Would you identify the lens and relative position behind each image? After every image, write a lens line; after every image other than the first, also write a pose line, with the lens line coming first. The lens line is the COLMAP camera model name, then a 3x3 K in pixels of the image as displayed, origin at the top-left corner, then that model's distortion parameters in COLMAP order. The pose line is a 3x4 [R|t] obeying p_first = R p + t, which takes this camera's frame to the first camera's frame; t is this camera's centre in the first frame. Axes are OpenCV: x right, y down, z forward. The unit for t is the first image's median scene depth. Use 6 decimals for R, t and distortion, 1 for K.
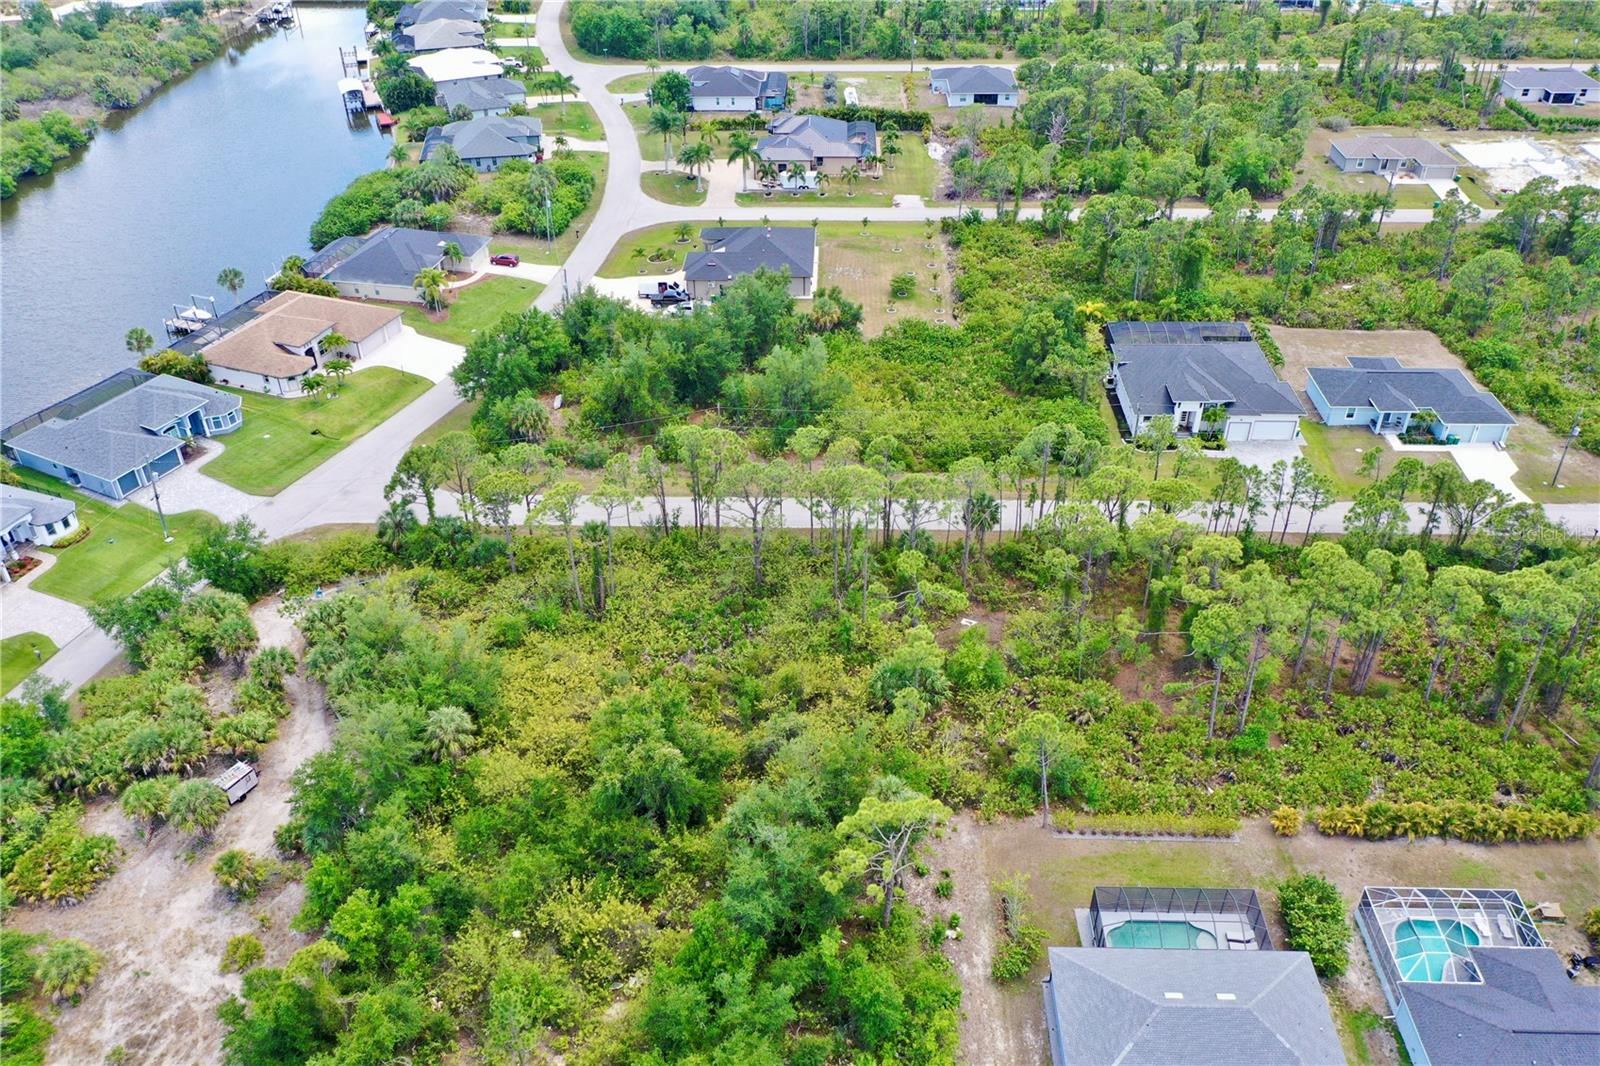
lens RADIAL K [[1263.2, 0, 802.1], [0, 1263.2, 528.7], [0, 0, 1]] dist [-0.003251, -0.000391]
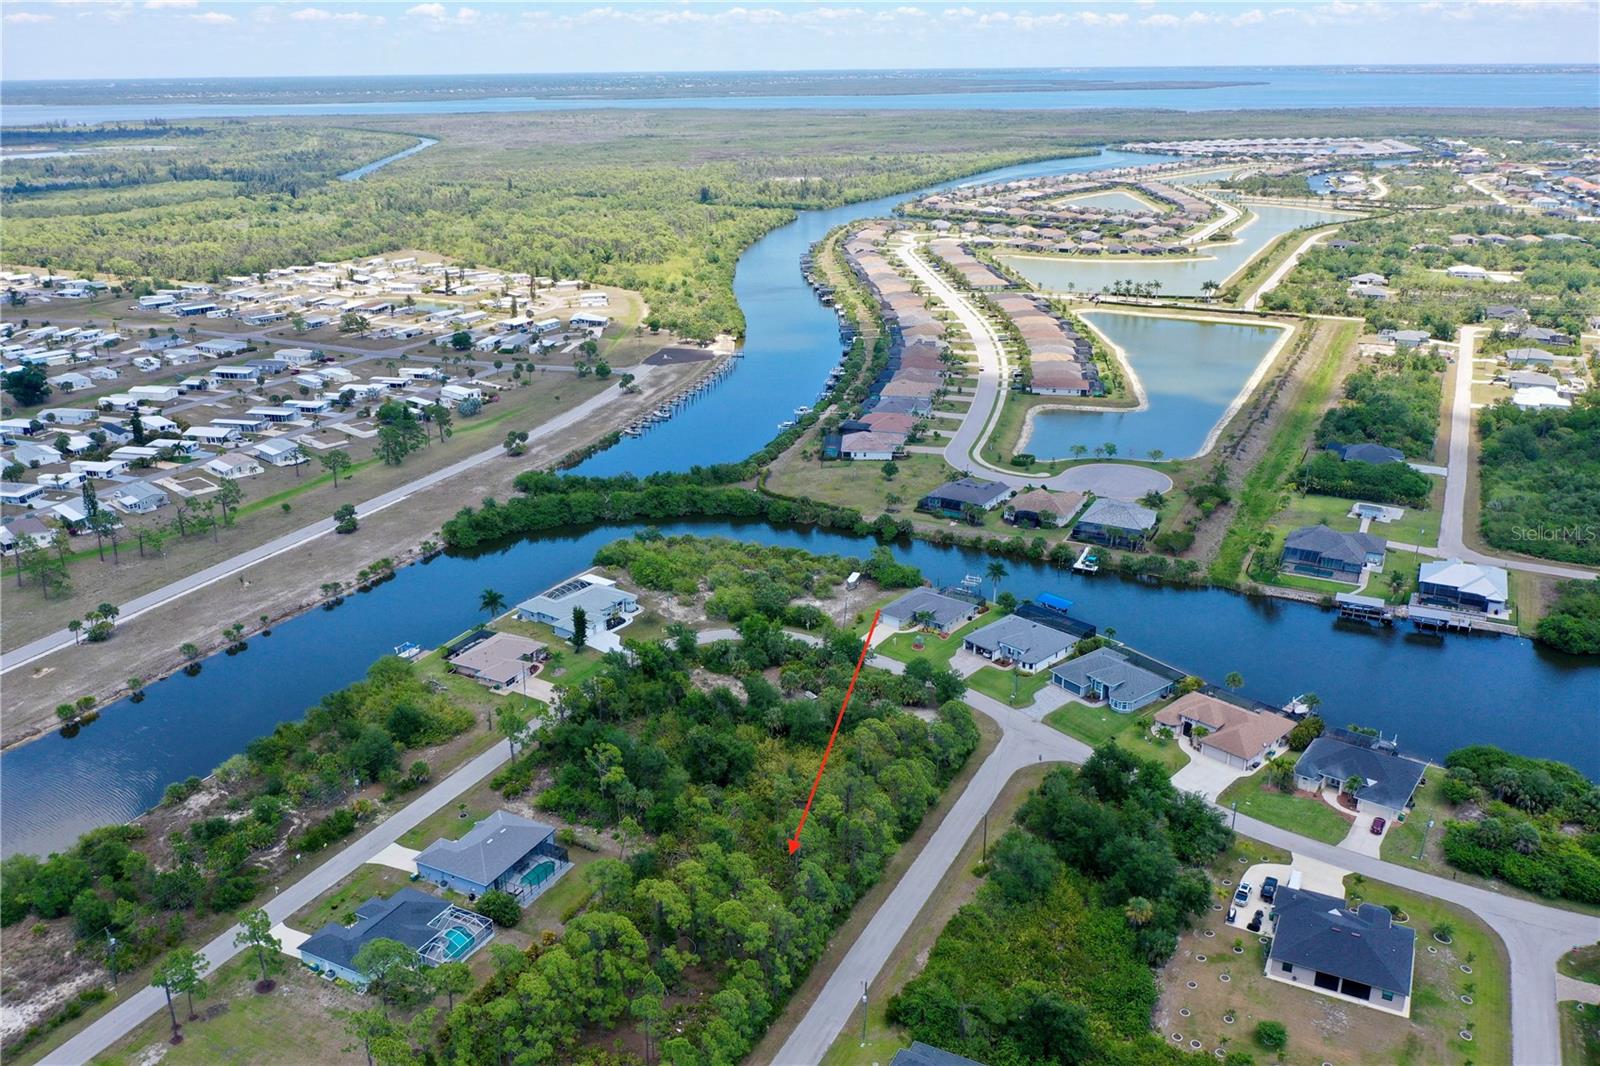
lens RADIAL K [[1261.2, 0, 802.7], [0, 1261.2, 541.0], [0, 0, 1]] dist [-0.001775, -0.003772]
pose [[-0.426476, 0.333957, -0.840590, 0.808894], [-0.507790, 0.680670, 0.528052, -0.688257], [0.748510, 0.652044, -0.120709, 0.560364]]
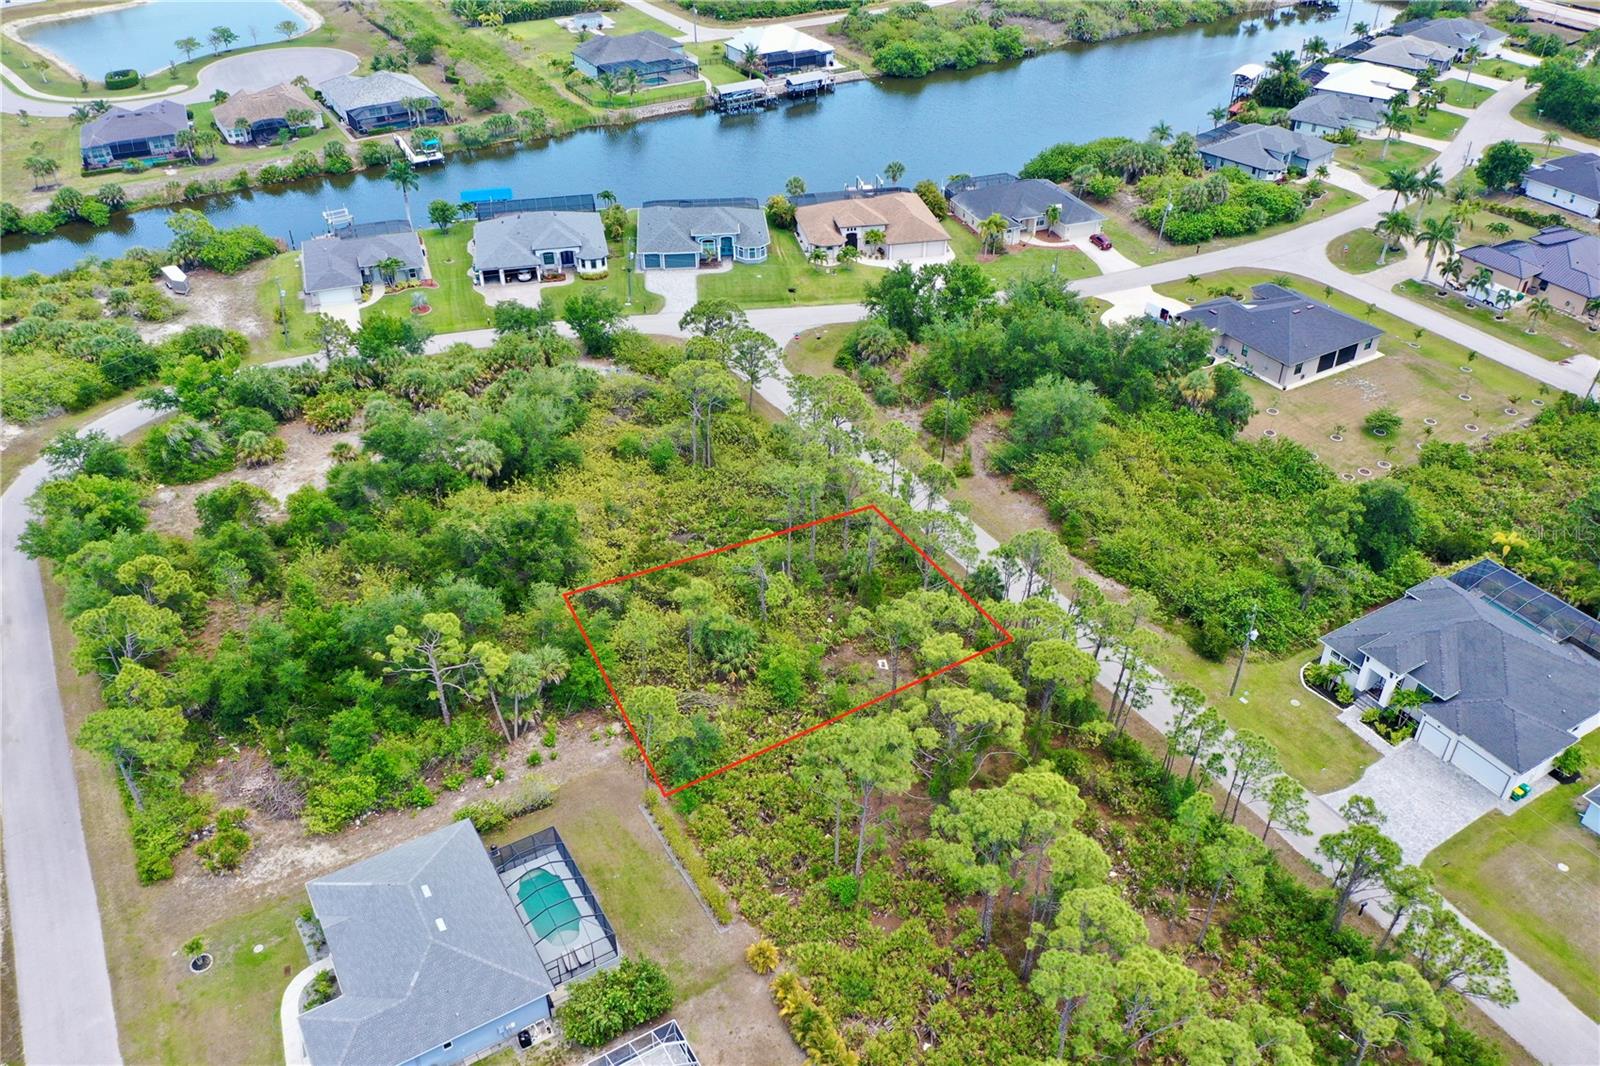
lens RADIAL K [[1263.2, 0, 802.1], [0, 1263.2, 528.7], [0, 0, 1]] dist [-0.003251, -0.000391]
pose [[0.538526, 0.491398, -0.684484, 0.433087], [-0.484948, 0.845066, 0.225143, -0.123149], [0.689069, 0.210693, 0.693392, 0.161017]]
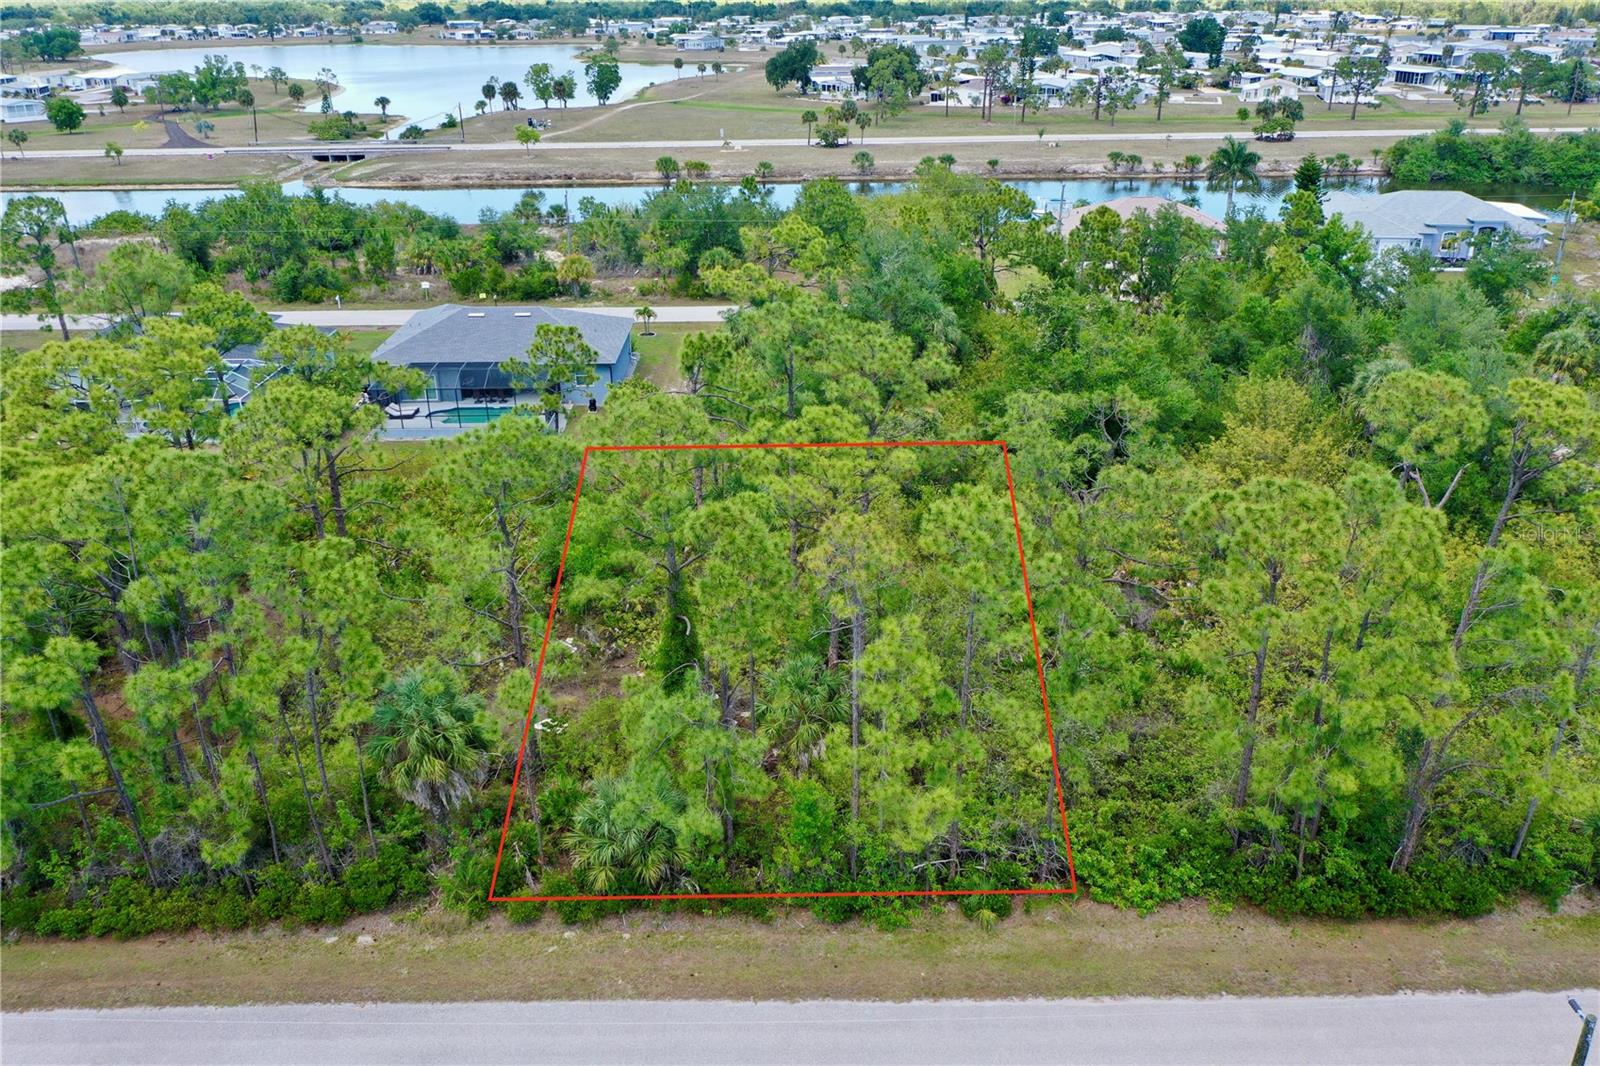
lens RADIAL K [[1263.2, 0, 802.1], [0, 1263.2, 528.7], [0, 0, 1]] dist [-0.003251, -0.000391]
pose [[-0.999058, 0.032758, -0.028465, 0.033959], [-0.007284, 0.520020, 0.854123, -0.200121], [0.042782, 0.853525, -0.519292, 0.713382]]
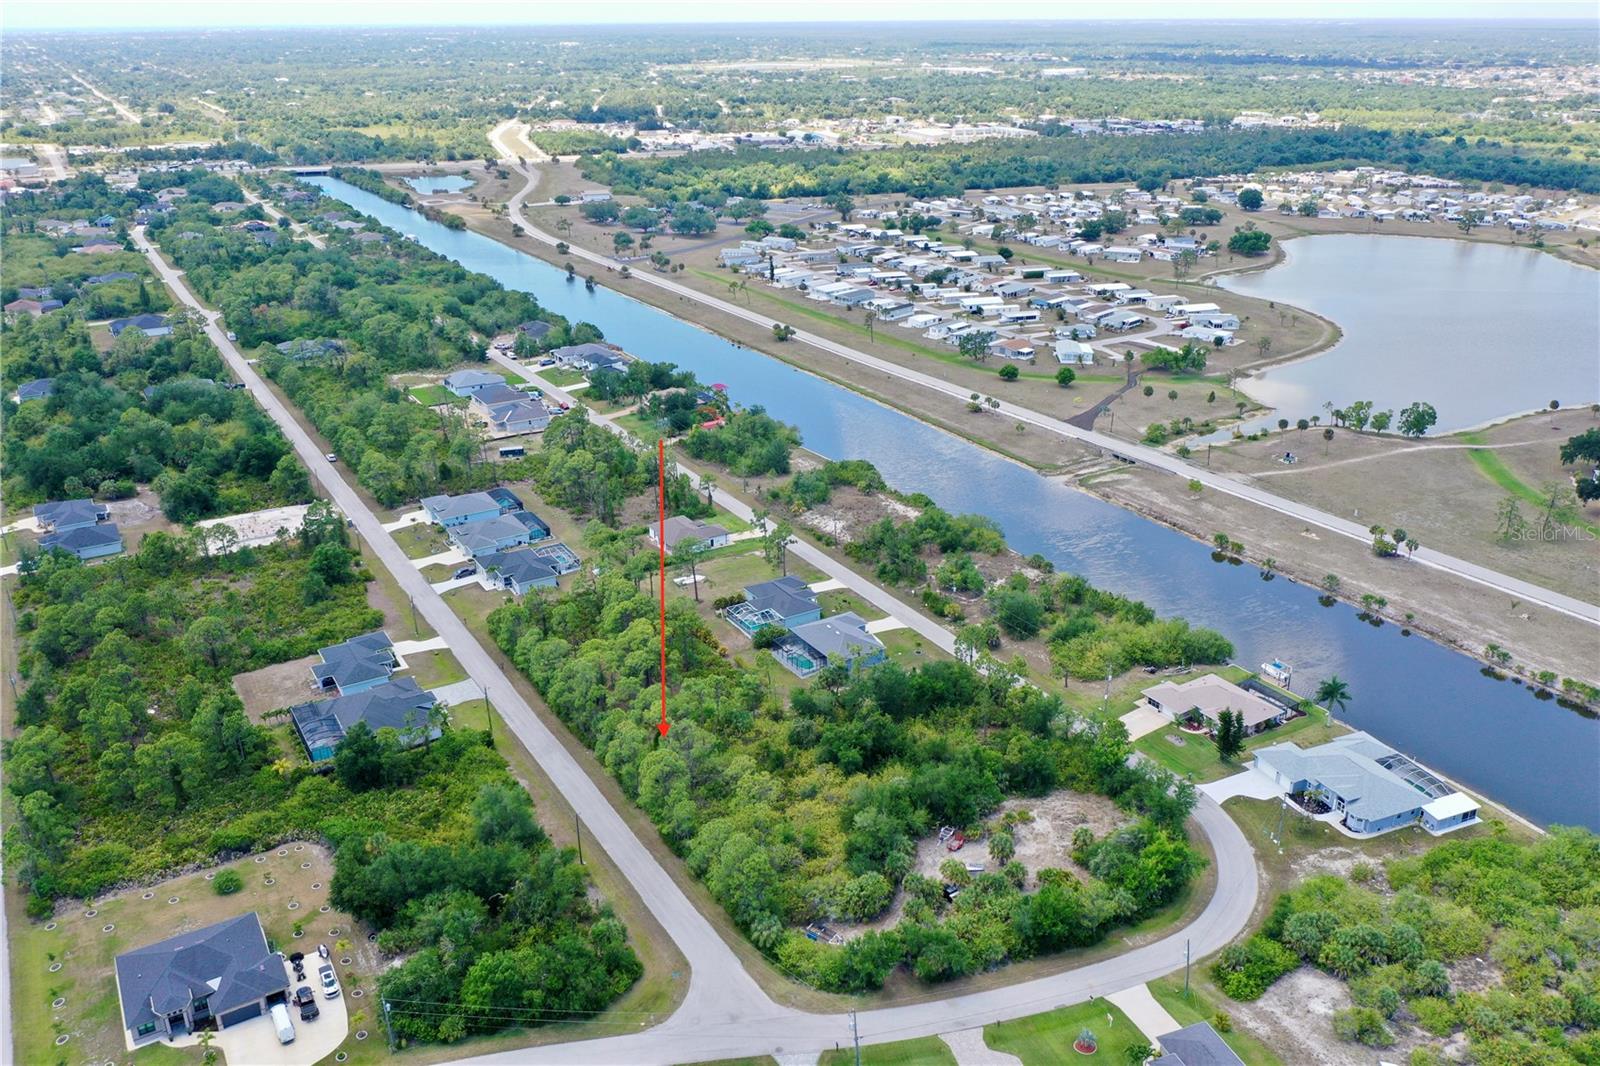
lens RADIAL K [[1263.2, 0, 802.1], [0, 1263.2, 528.7], [0, 0, 1]] dist [-0.003251, -0.000391]
pose [[-0.549106, -0.305982, 0.777726, -0.834690], [0.487519, 0.638572, 0.595442, -0.706553], [-0.678829, 0.706117, -0.201471, 0.615931]]
